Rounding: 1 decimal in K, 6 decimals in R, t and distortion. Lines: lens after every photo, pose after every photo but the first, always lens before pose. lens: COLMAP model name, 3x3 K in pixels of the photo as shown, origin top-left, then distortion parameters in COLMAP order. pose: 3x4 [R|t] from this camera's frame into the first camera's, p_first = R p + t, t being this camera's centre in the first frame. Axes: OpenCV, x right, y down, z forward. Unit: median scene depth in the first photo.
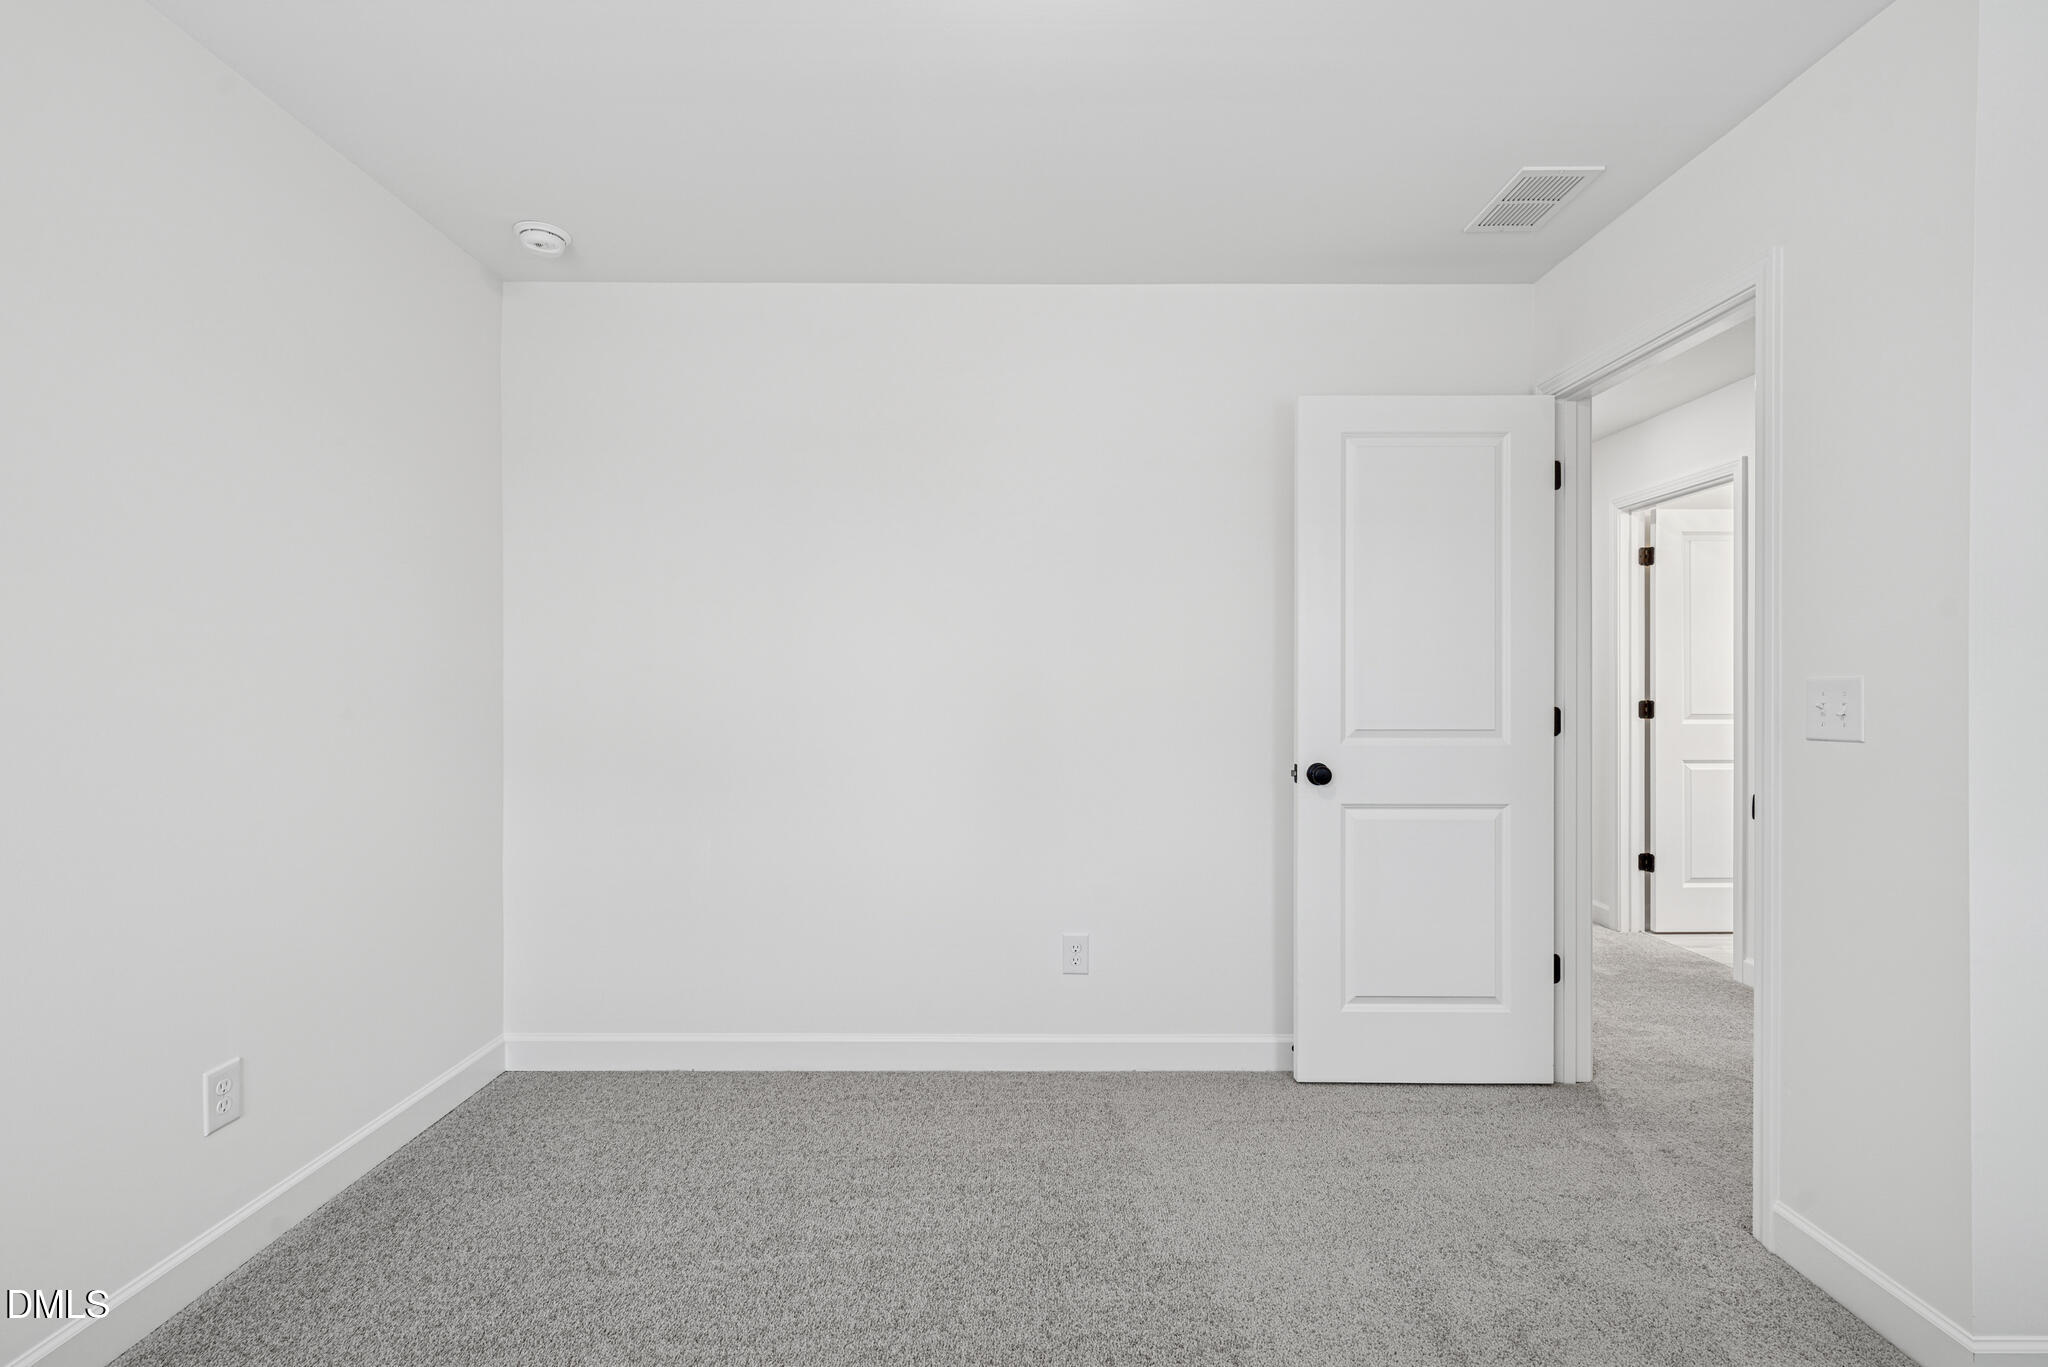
lens RADIAL K [[906.1, 0, 1024.8], [0, 906.1, 690.9], [0, 0, 1]] dist [0.001287, 0.000046]
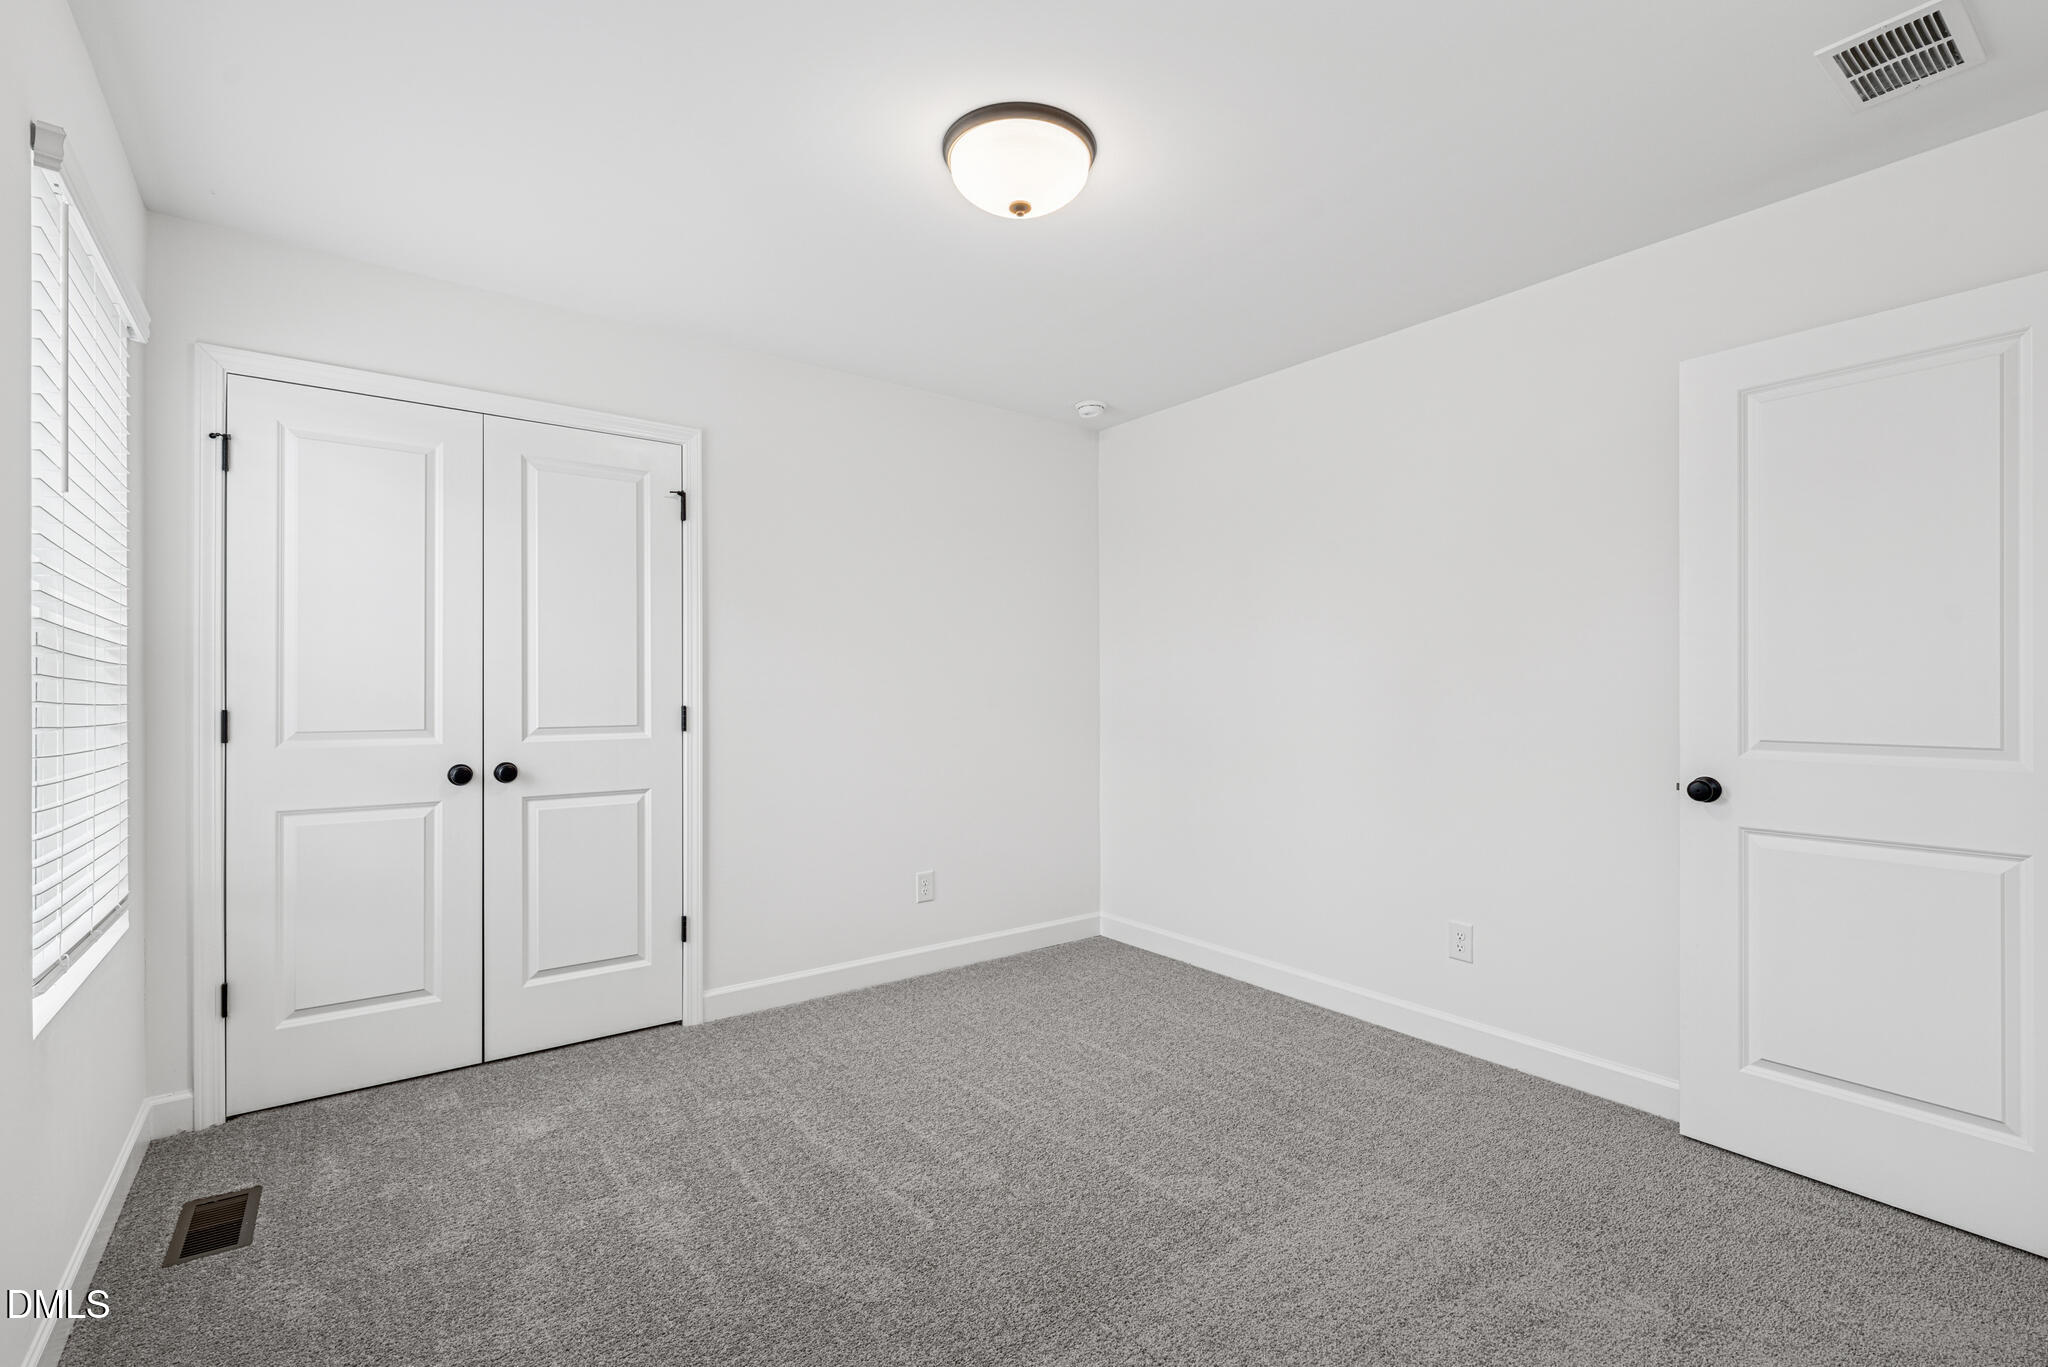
lens RADIAL K [[906.1, 0, 1024.8], [0, 906.1, 690.9], [0, 0, 1]] dist [0.001287, 0.000046]
pose [[0.603505, 0.000835, -0.797358, 0.659718], [-0.001910, 0.999998, -0.000399, -0.001670], [0.797357, 0.001763, 0.603506, -0.052838]]
